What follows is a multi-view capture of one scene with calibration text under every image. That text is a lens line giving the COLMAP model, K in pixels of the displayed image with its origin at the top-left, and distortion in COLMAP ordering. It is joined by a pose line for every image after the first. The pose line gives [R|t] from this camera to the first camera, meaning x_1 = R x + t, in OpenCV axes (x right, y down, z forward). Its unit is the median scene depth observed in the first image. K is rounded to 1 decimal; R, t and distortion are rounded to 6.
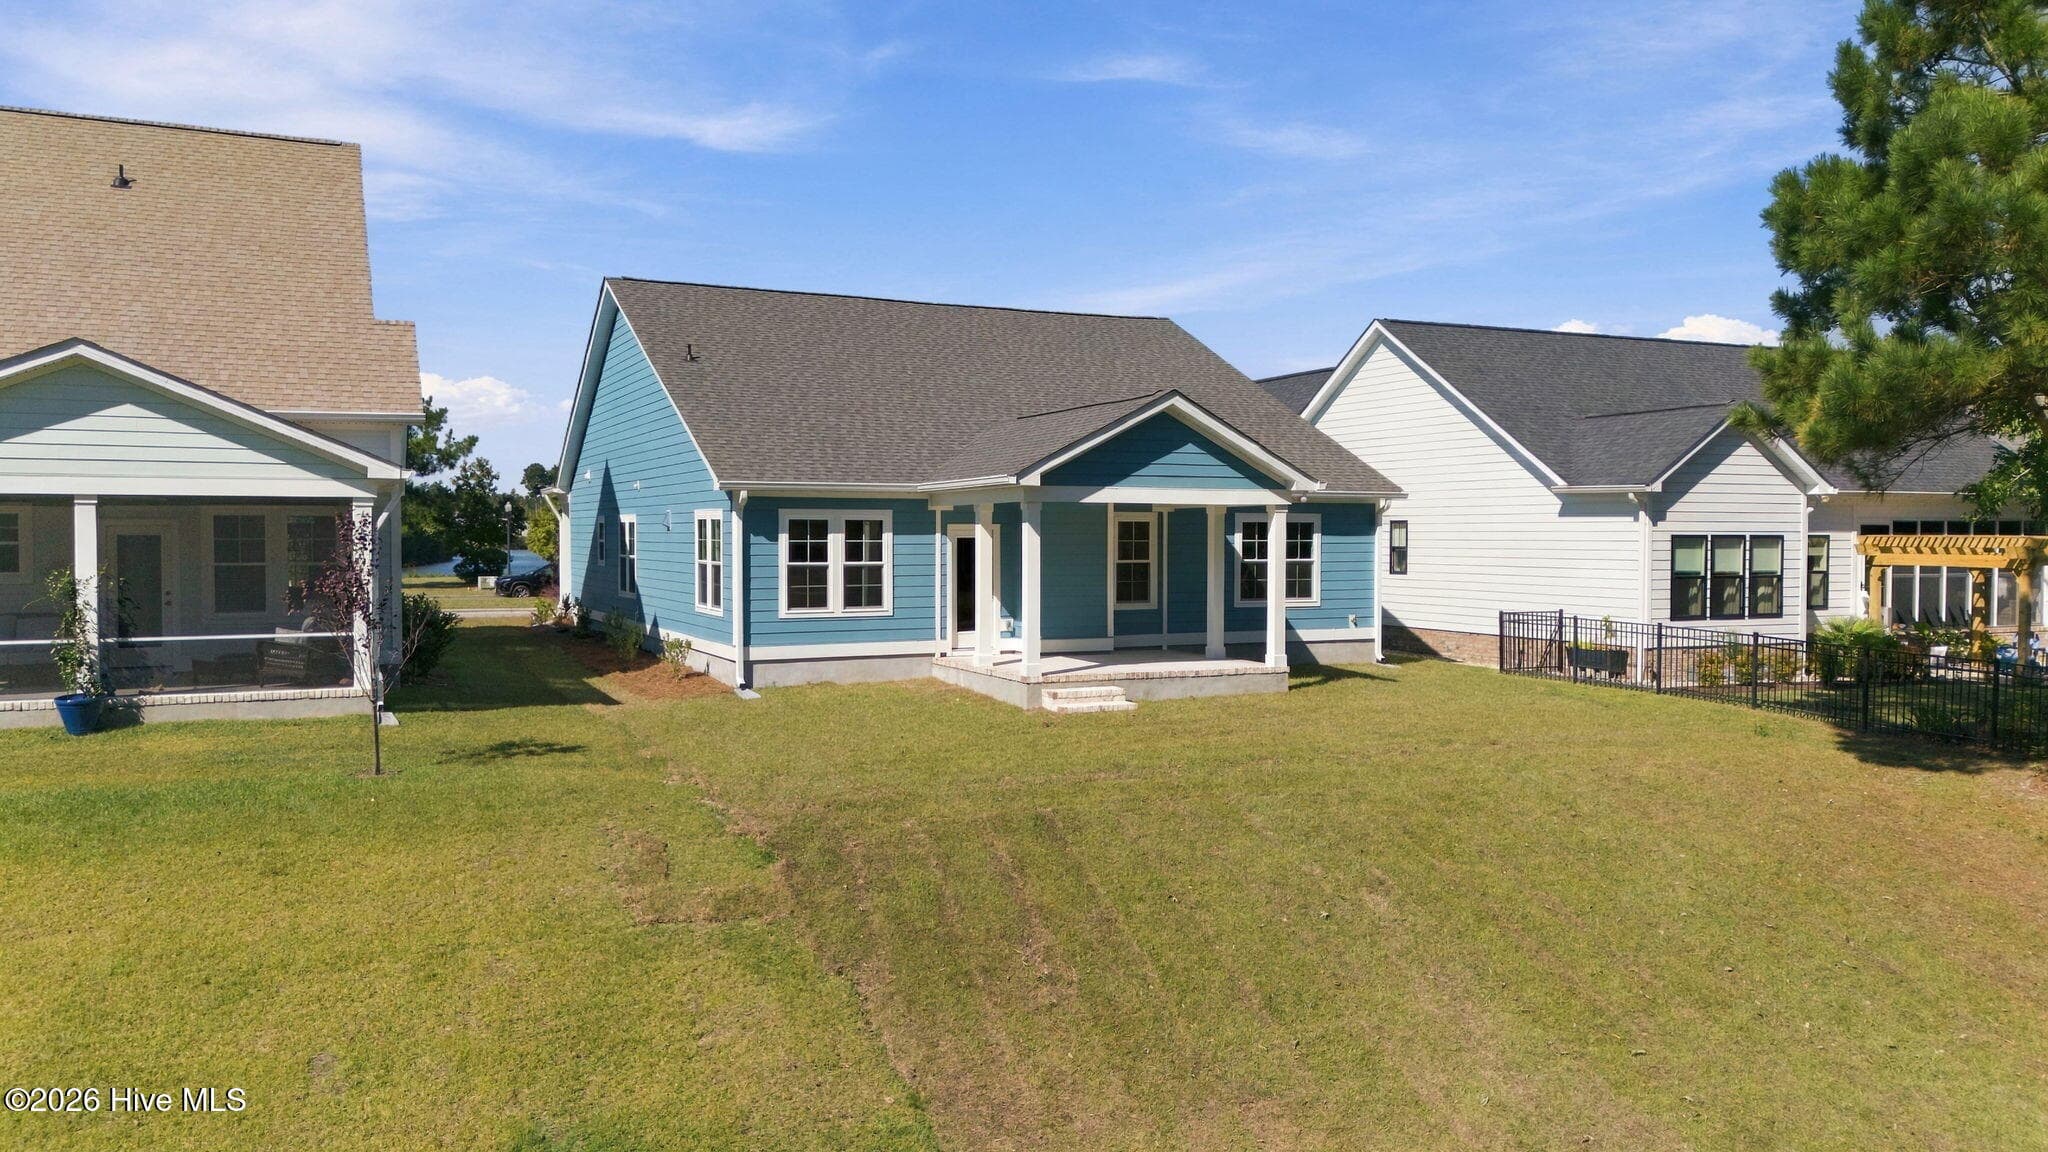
lens RADIAL K [[1499.1, 0, 1024.0], [0, 1499.1, 576.0], [0, 0, 1]] dist [0.112750, -0.151170]
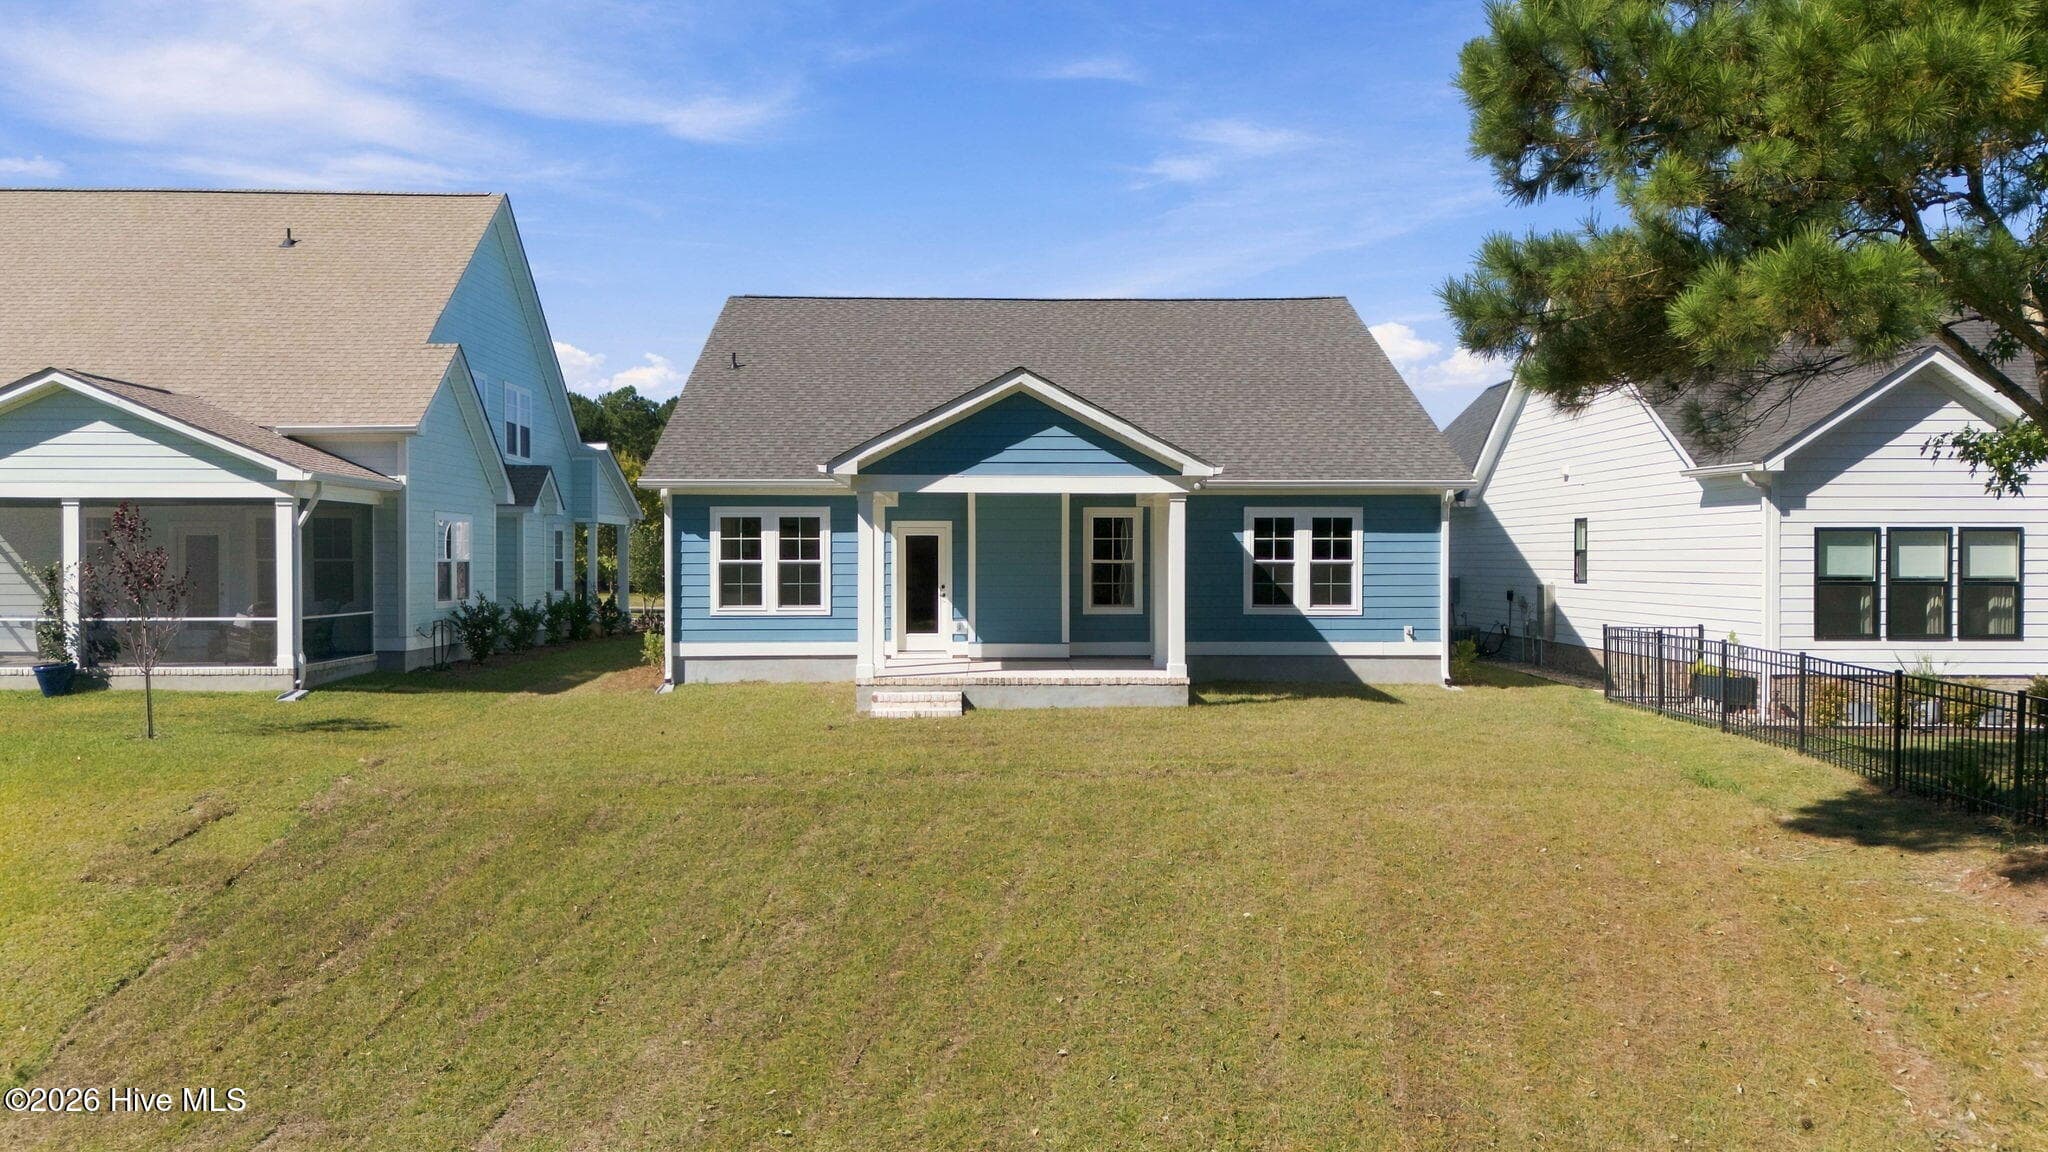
lens RADIAL K [[1499.1, 0, 1024.0], [0, 1499.1, 576.0], [0, 0, 1]] dist [0.112750, -0.151170]
pose [[0.912002, 0.002799, -0.410177, 0.424254], [-0.010136, 0.999825, -0.015715, 0.014932], [0.410061, 0.018490, 0.911871, 0.159695]]
